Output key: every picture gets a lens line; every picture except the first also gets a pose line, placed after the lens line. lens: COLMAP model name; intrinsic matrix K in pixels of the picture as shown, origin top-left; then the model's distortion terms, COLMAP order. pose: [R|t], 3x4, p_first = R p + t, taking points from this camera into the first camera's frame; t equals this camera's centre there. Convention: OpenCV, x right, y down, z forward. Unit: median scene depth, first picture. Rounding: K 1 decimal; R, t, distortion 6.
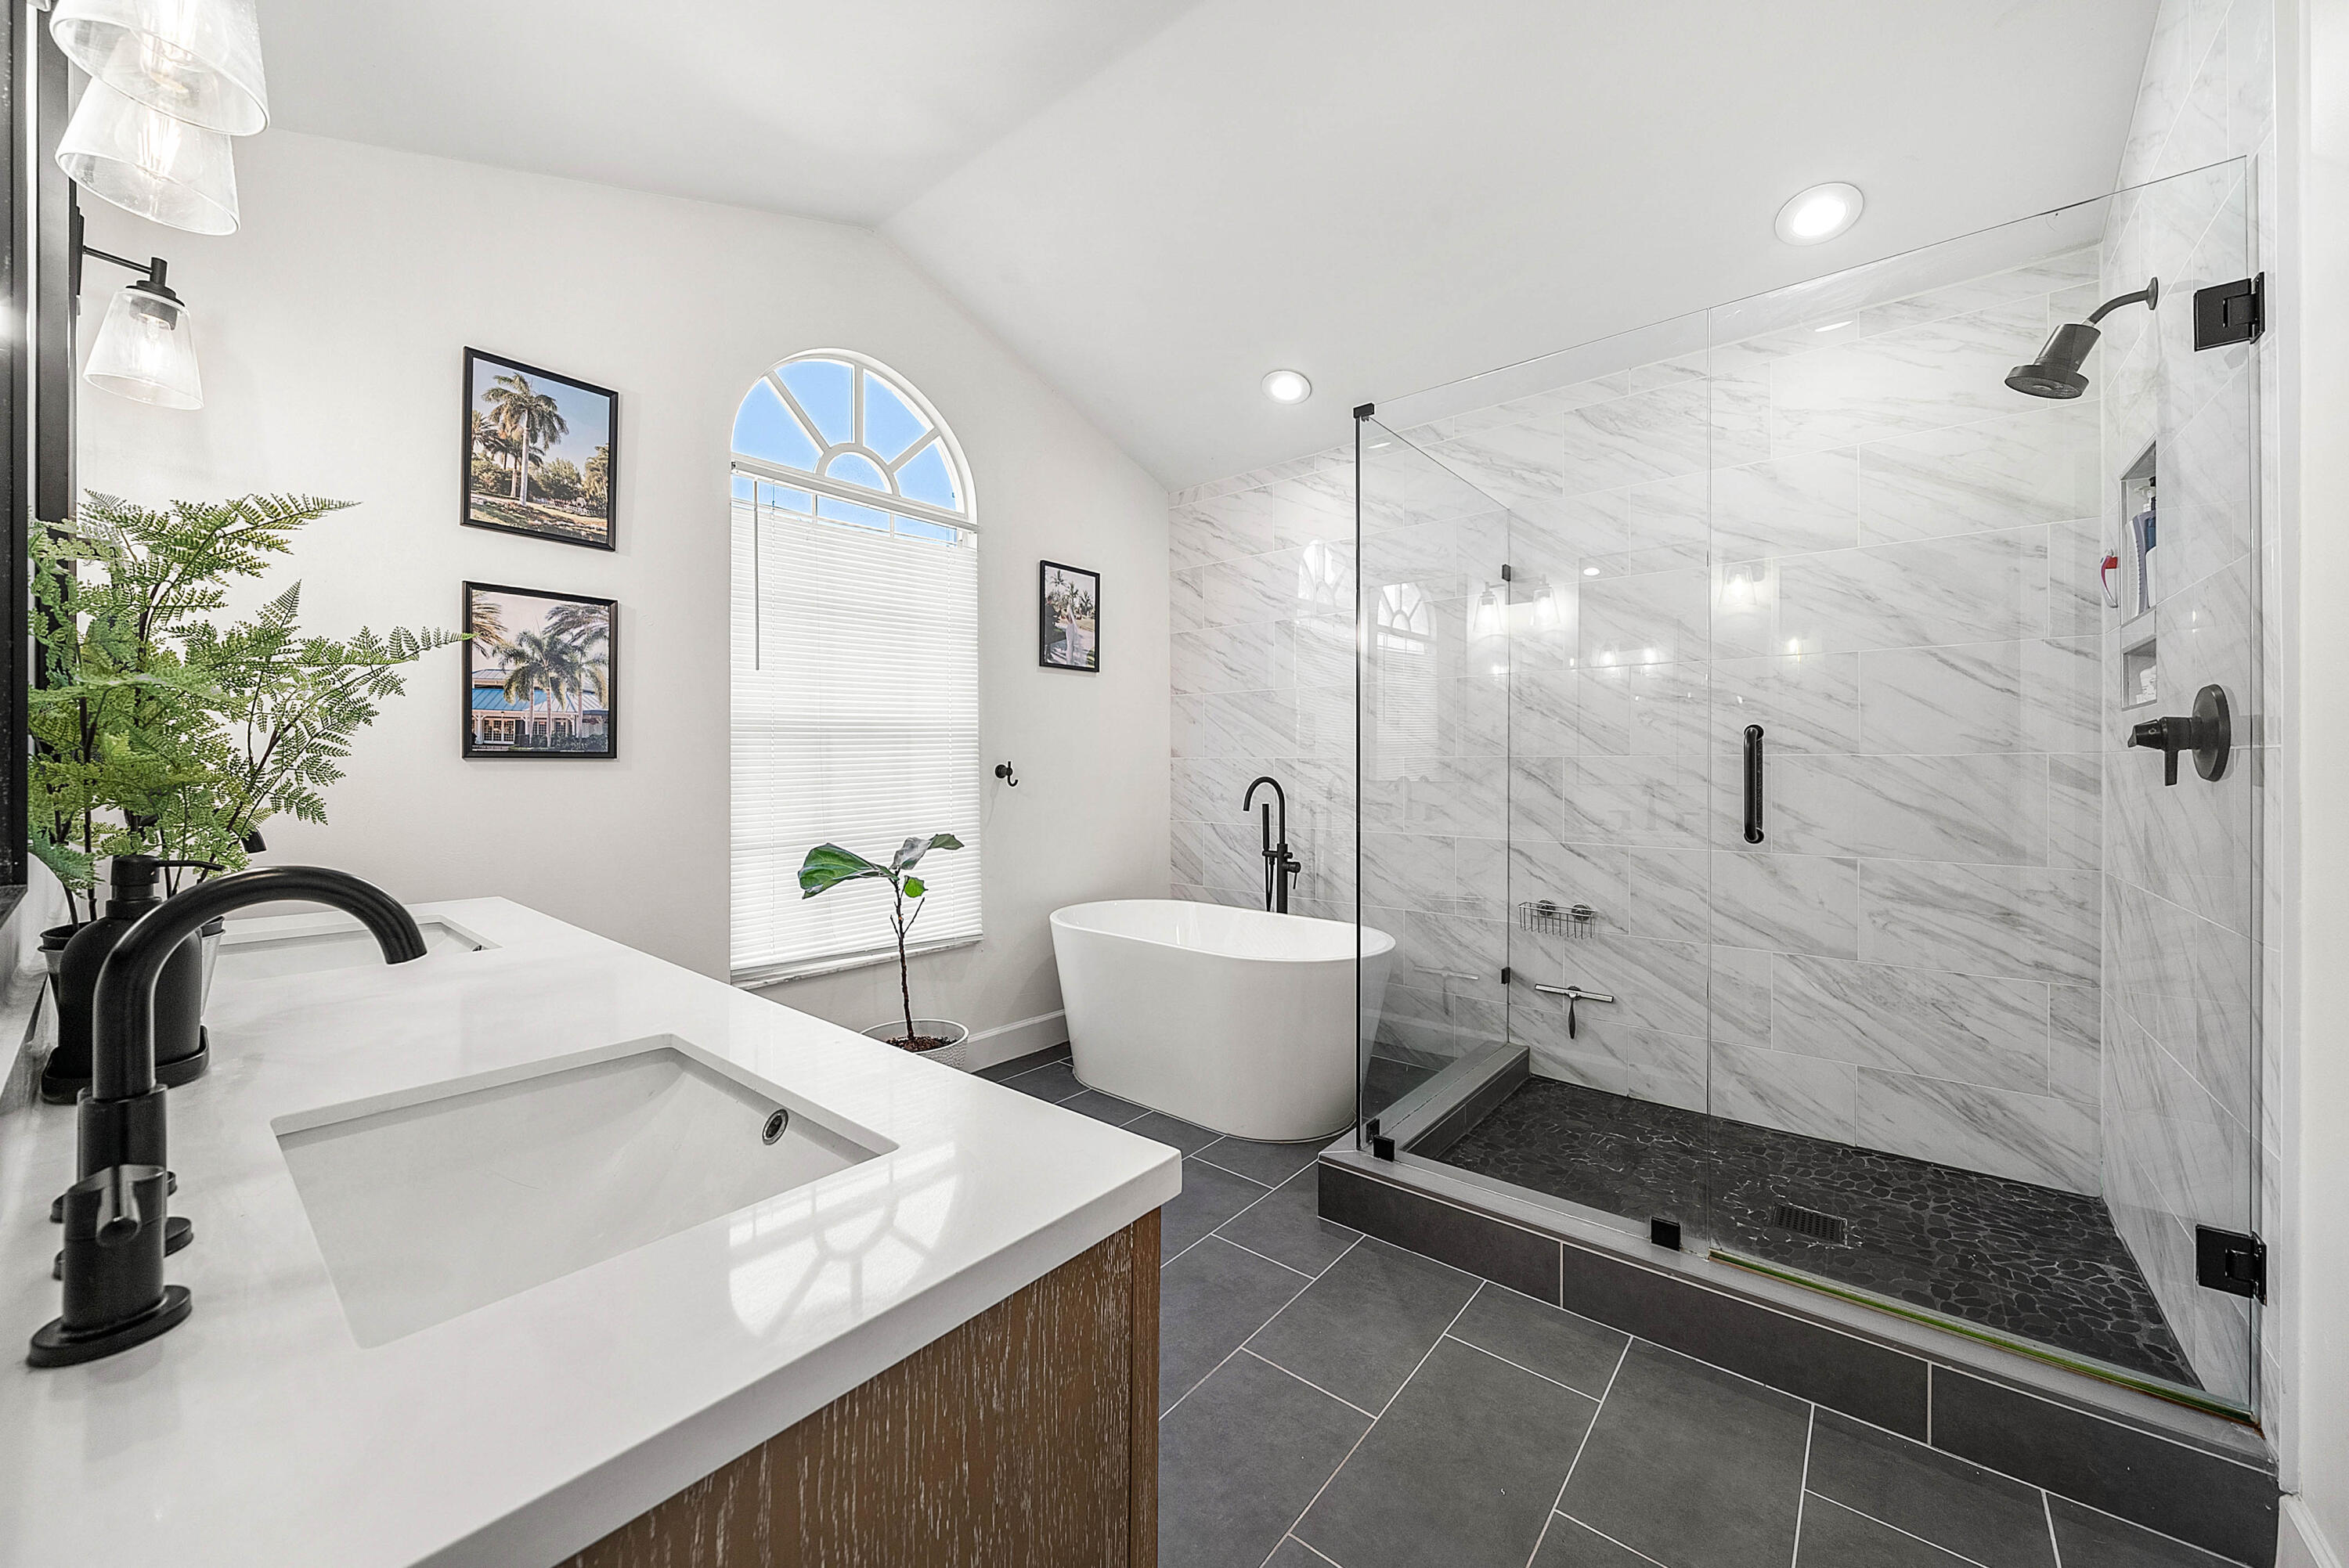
lens RADIAL K [[868.9, 0, 1174.0], [0, 868.9, 773.6], [0, 0, 1]] dist [-0.002790, -0.000236]
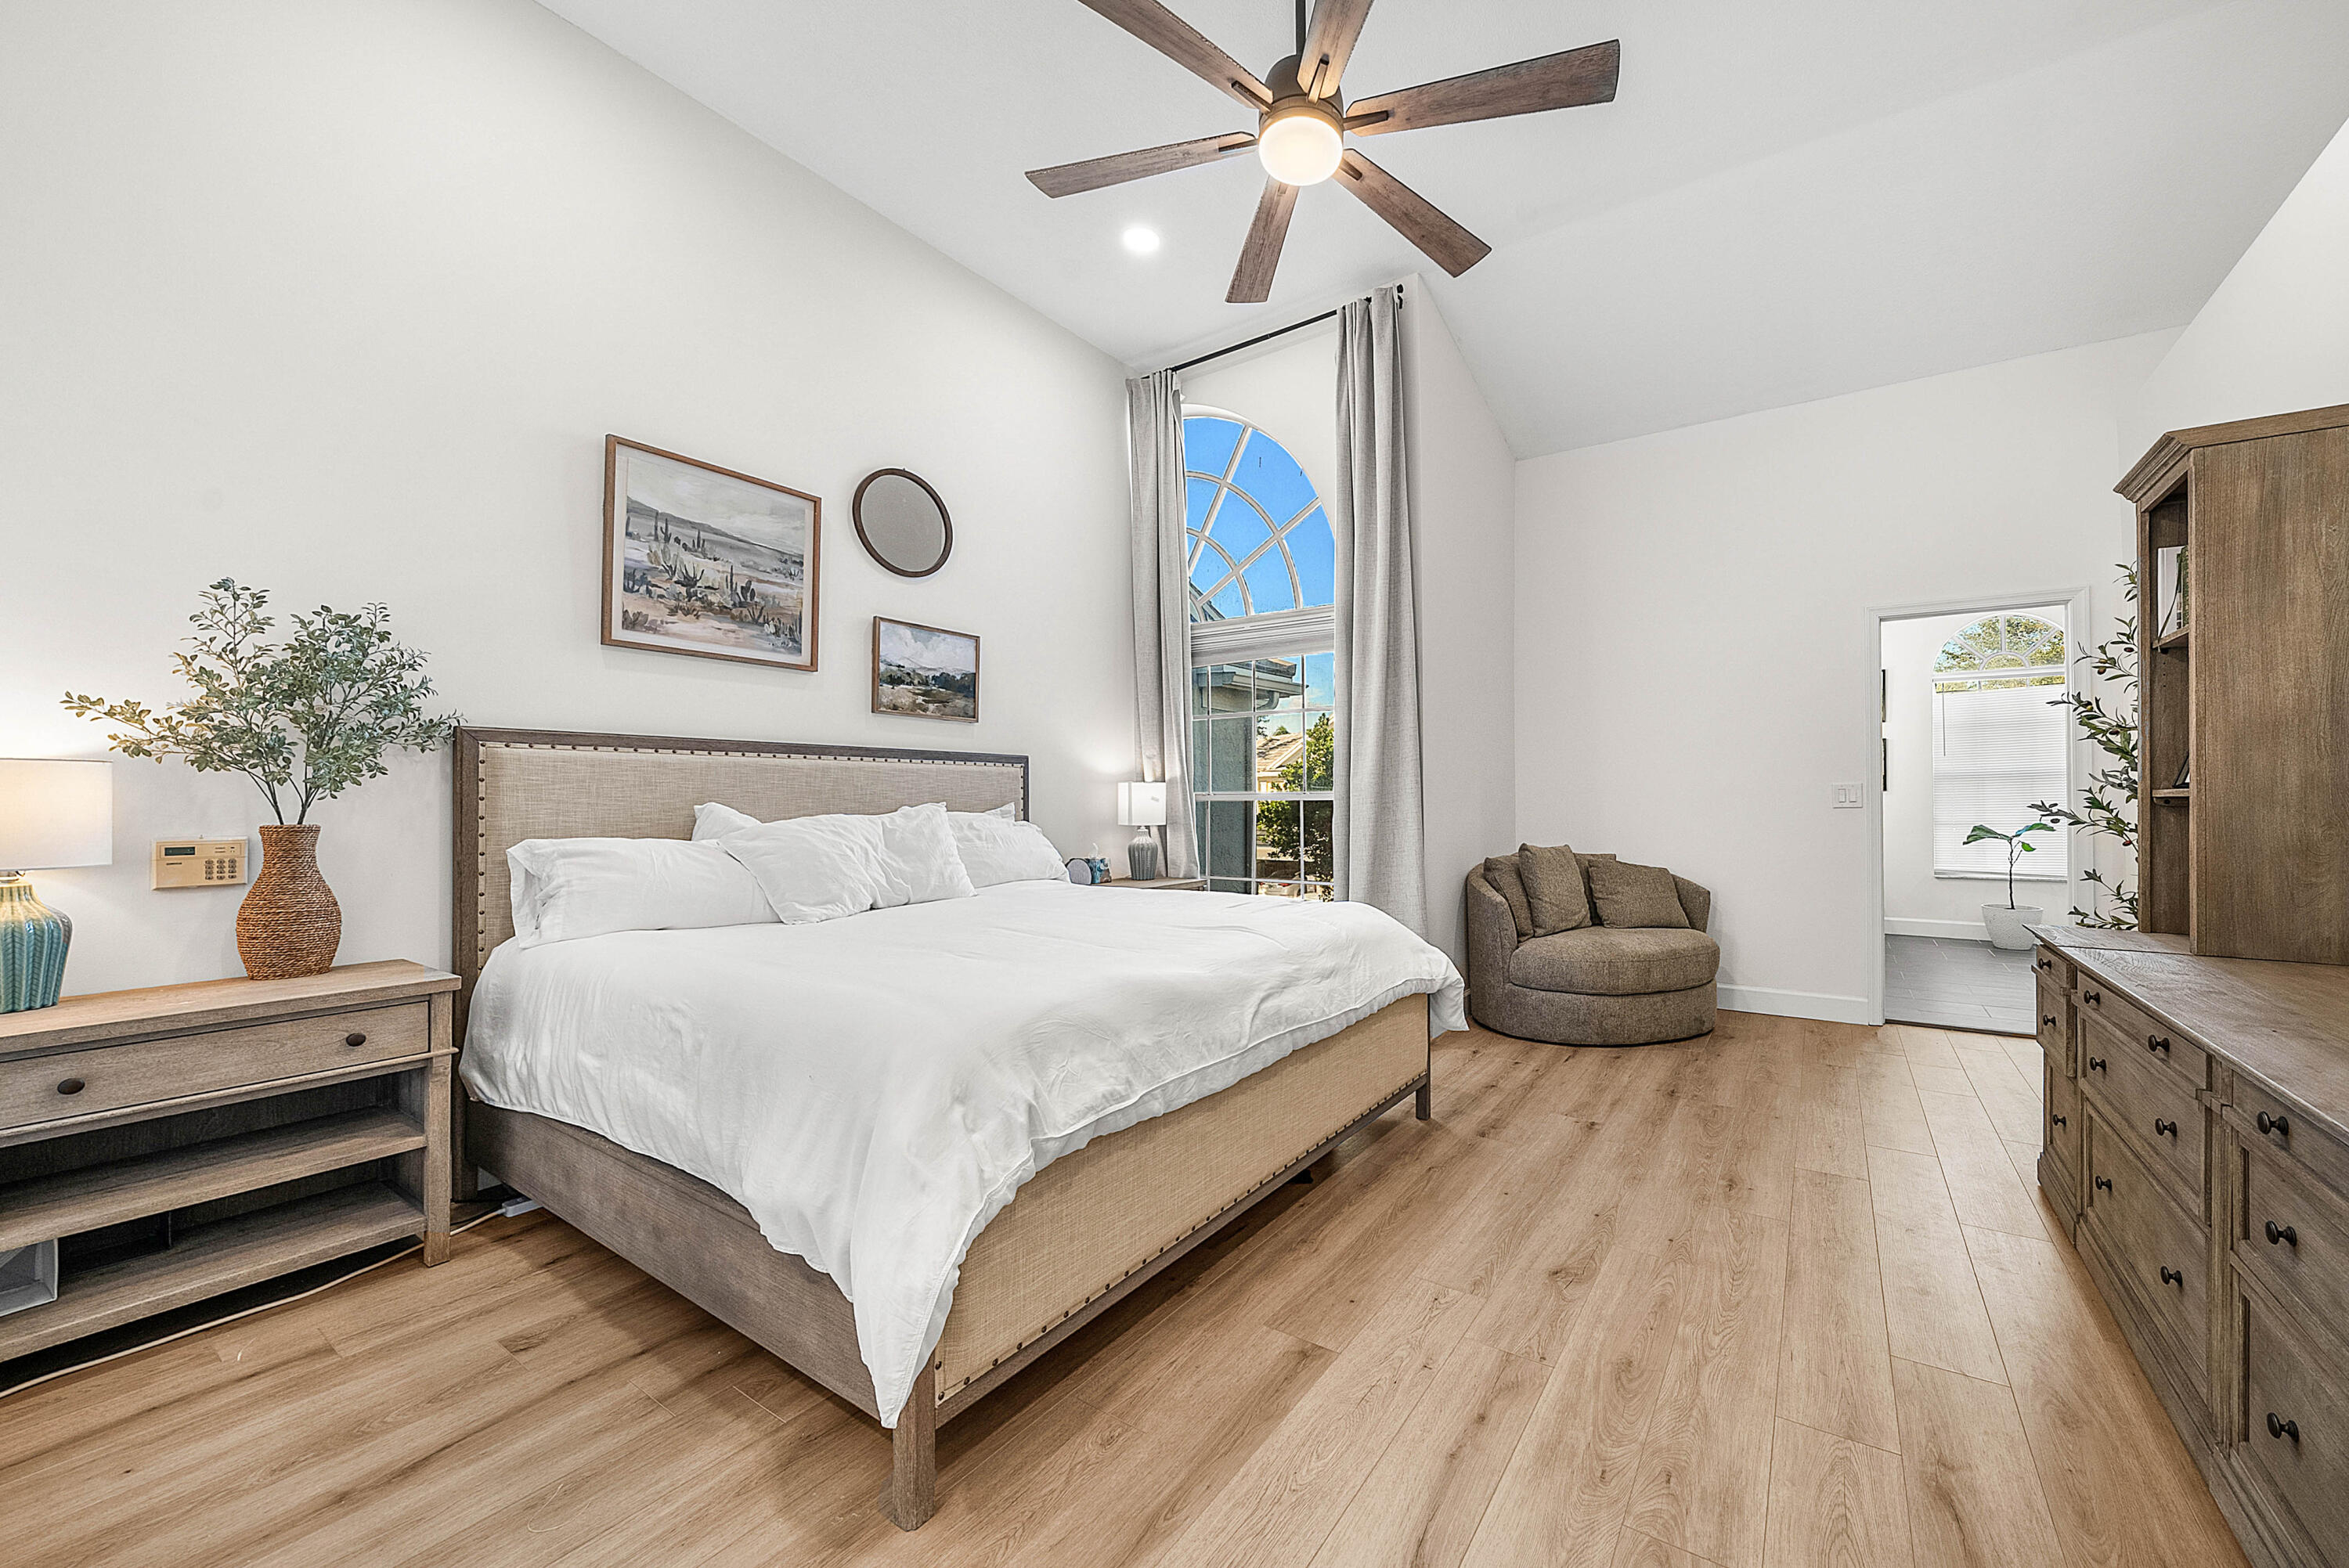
lens RADIAL K [[910.5, 0, 1184.4], [0, 910.5, 791.5], [0, 0, 1]] dist [0.002103, -0.000066]
pose [[0.083421, -0.007768, -0.996484, 1.884214], [-0.001070, 0.999968, -0.007885, 0.012620], [0.996514, 0.001724, 0.083410, -1.359459]]
